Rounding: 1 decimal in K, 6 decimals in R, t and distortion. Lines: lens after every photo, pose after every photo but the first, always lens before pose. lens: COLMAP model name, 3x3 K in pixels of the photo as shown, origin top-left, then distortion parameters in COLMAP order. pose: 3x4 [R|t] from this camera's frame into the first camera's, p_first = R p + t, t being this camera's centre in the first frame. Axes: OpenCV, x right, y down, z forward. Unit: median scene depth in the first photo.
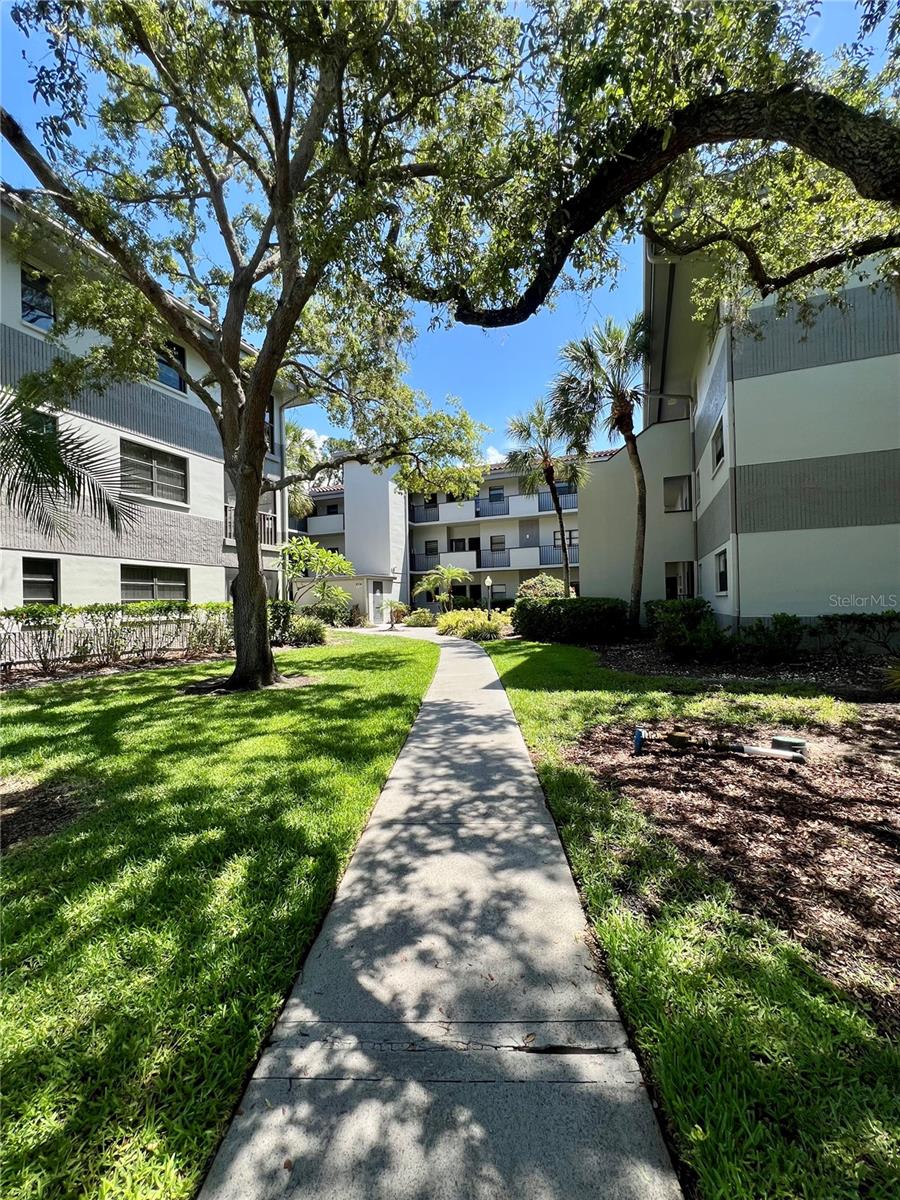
lens RADIAL K [[476.7, 0, 450.0], [0, 476.7, 600.0], [0, 0, 1]] dist [0.001602, 0.000177]
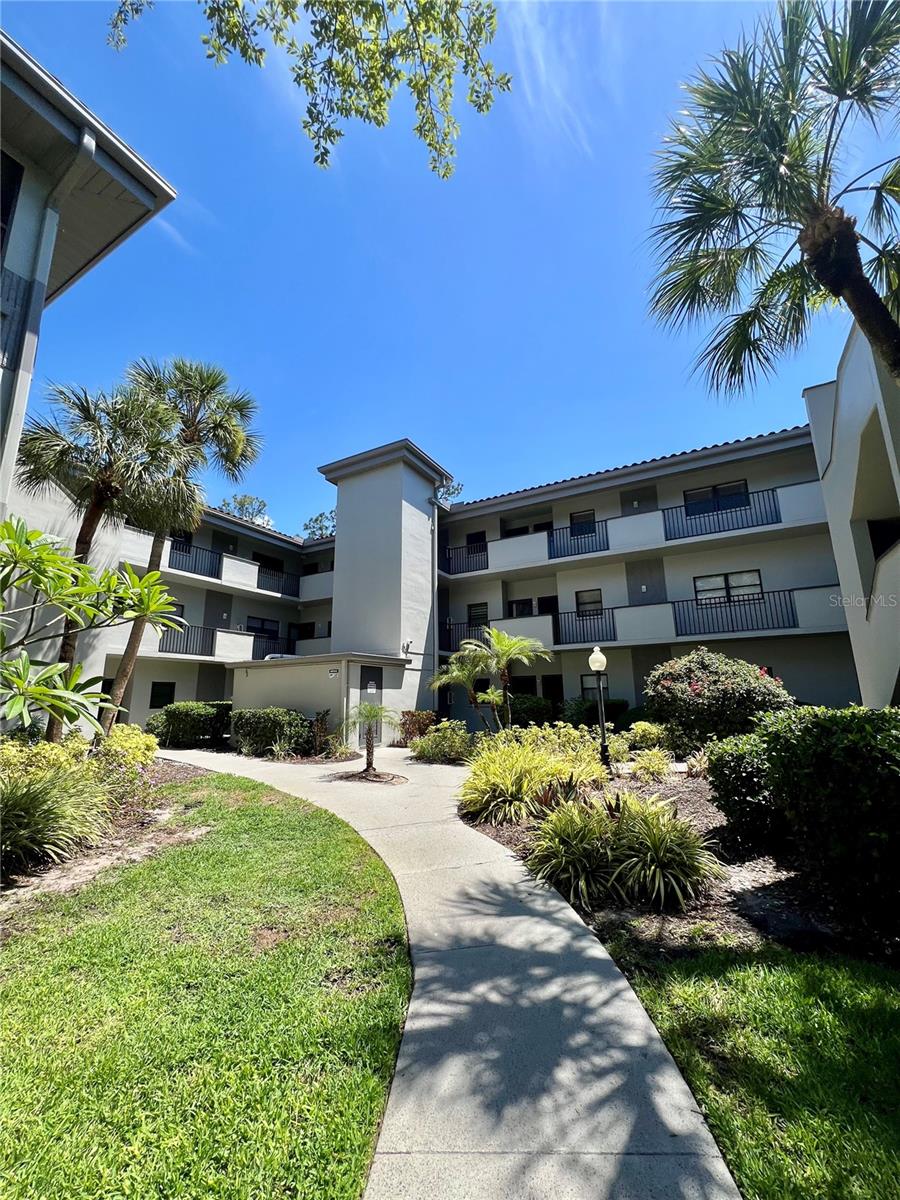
lens RADIAL K [[476.7, 0, 450.0], [0, 476.7, 600.0], [0, 0, 1]] dist [0.001602, 0.000177]
pose [[0.990936, -0.020325, -0.132787, 0.009140], [-0.006061, 0.980717, -0.195340, -0.006953], [0.134197, 0.194374, 0.971705, 0.421441]]
